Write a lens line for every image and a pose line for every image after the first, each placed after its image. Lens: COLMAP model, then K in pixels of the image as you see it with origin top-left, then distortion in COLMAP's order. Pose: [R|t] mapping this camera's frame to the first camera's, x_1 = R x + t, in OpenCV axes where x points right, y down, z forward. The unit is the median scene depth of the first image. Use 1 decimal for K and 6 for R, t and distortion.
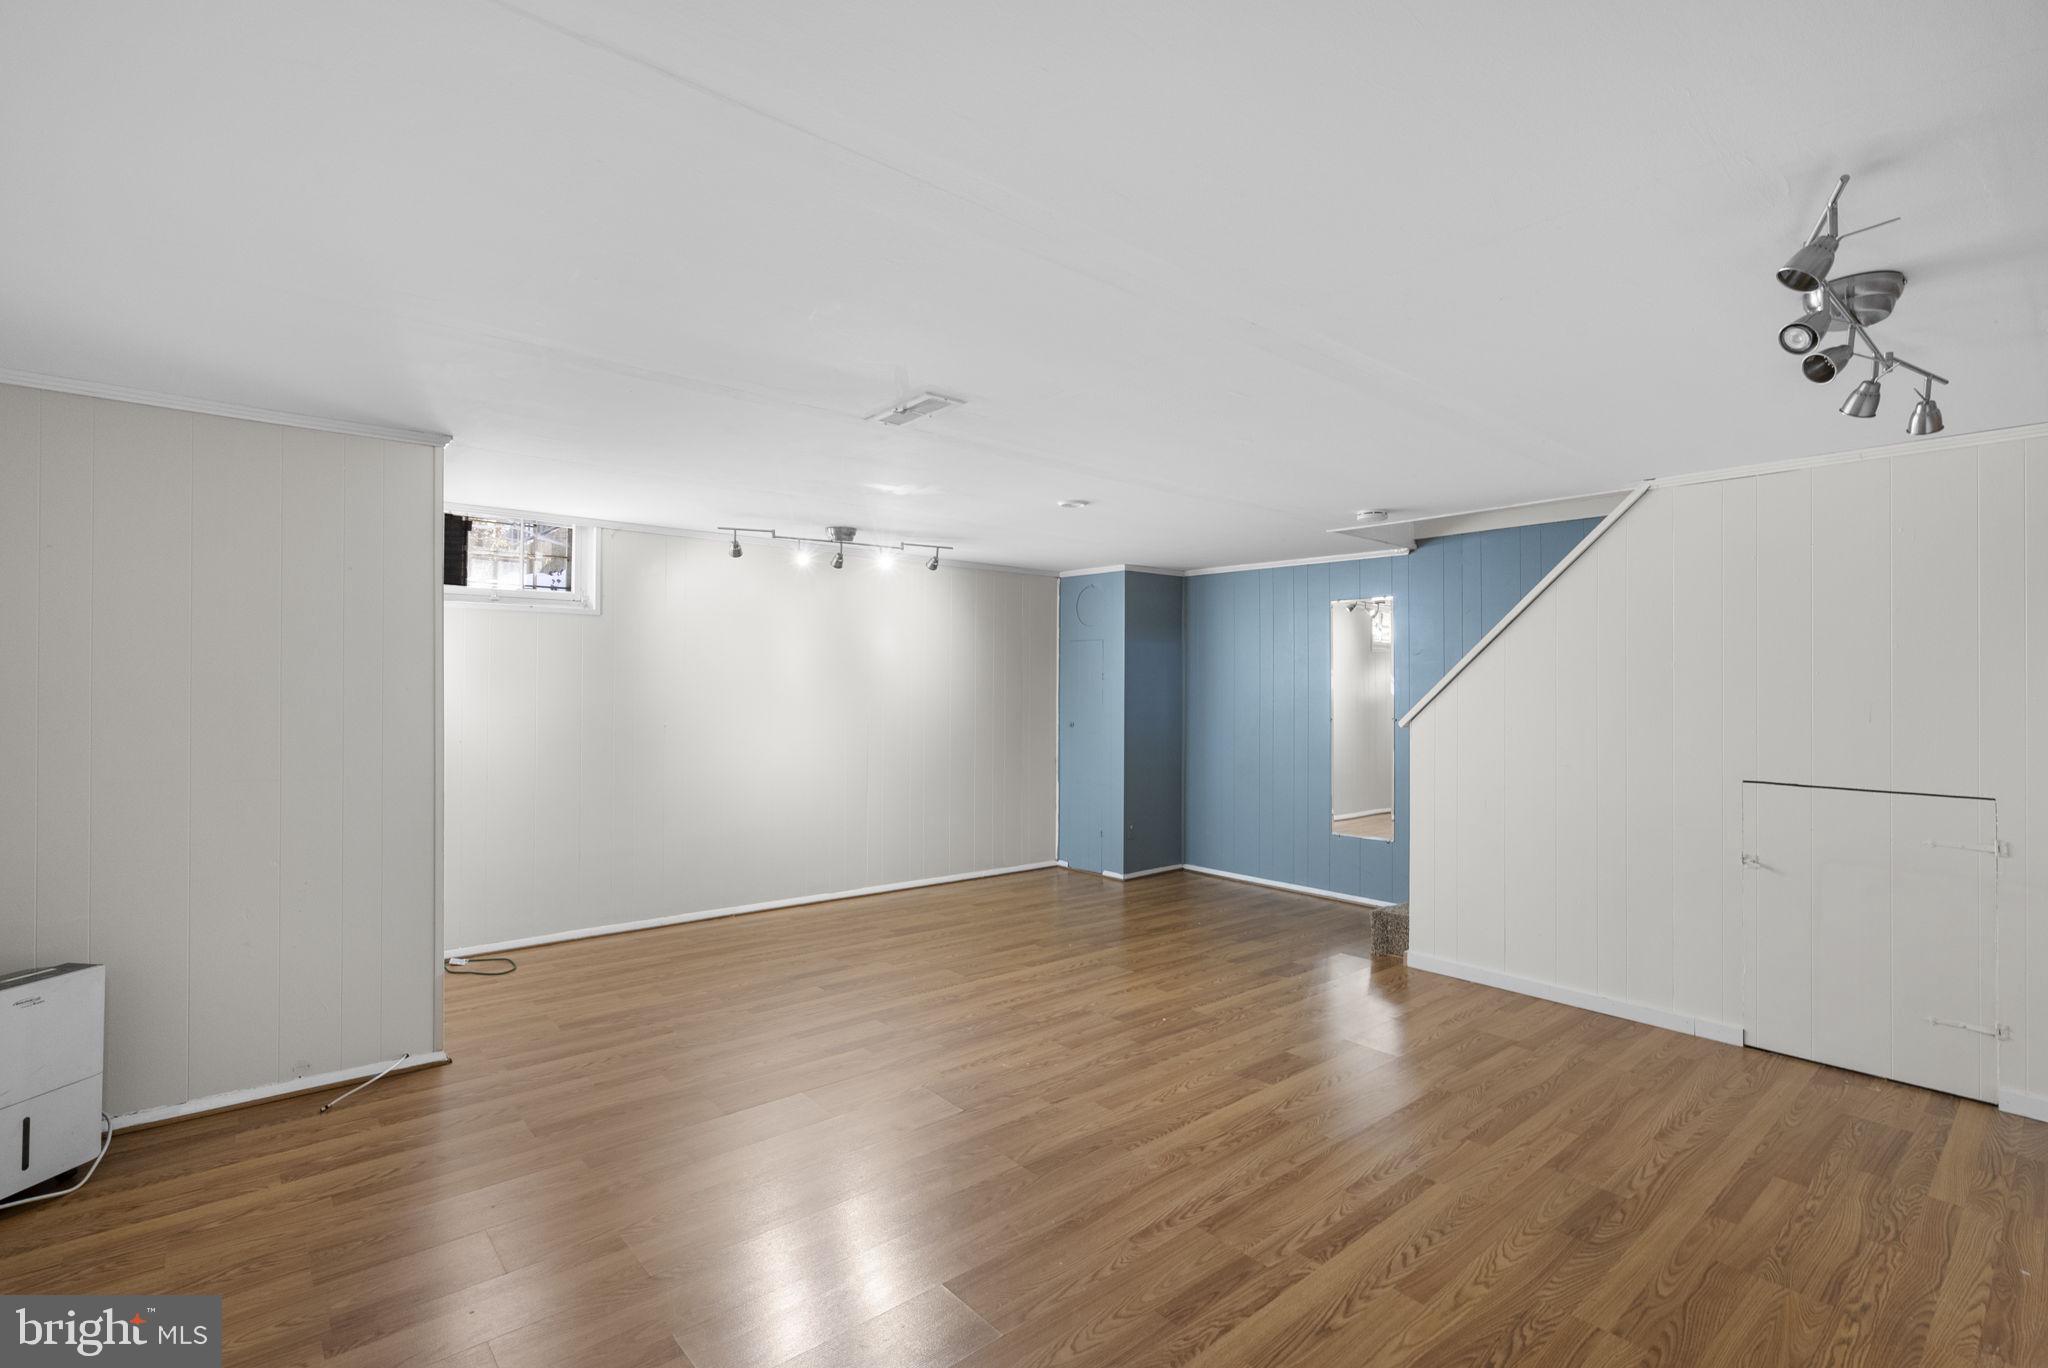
lens RADIAL K [[942.1, 0, 1031.3], [0, 942.1, 678.9], [0, 0, 1]] dist [-0.009166, 0.000565]
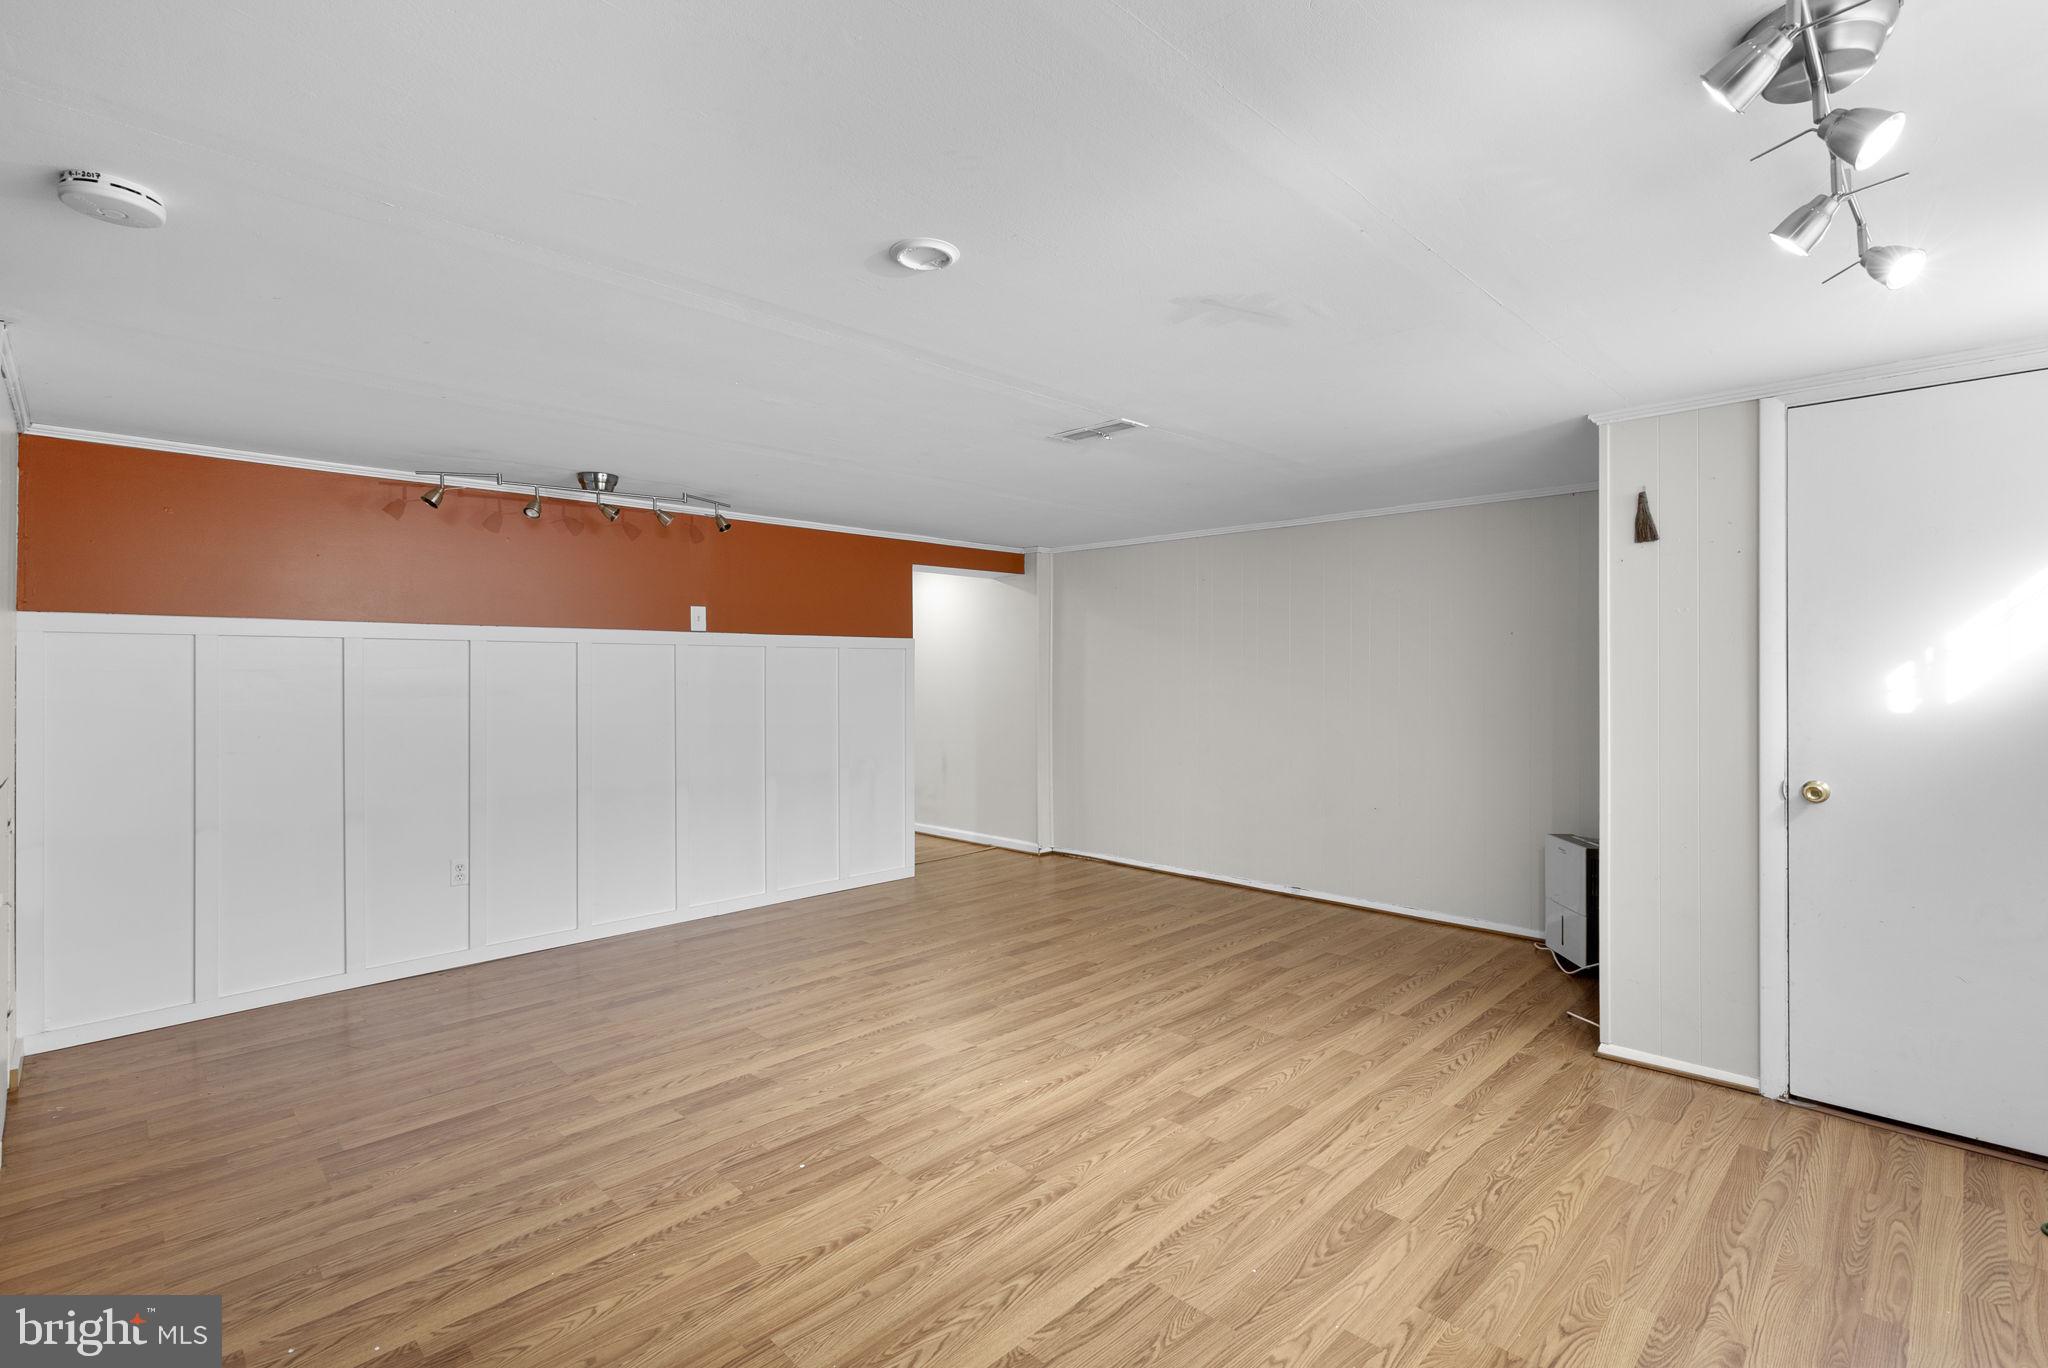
lens RADIAL K [[942.1, 0, 1031.3], [0, 942.1, 678.9], [0, 0, 1]] dist [-0.009166, 0.000565]
pose [[-0.997714, -0.003571, -0.067489, 0.027174], [-0.003598, 0.999993, 0.000285, 0.018670], [0.067488, 0.000527, -0.997720, 1.740514]]
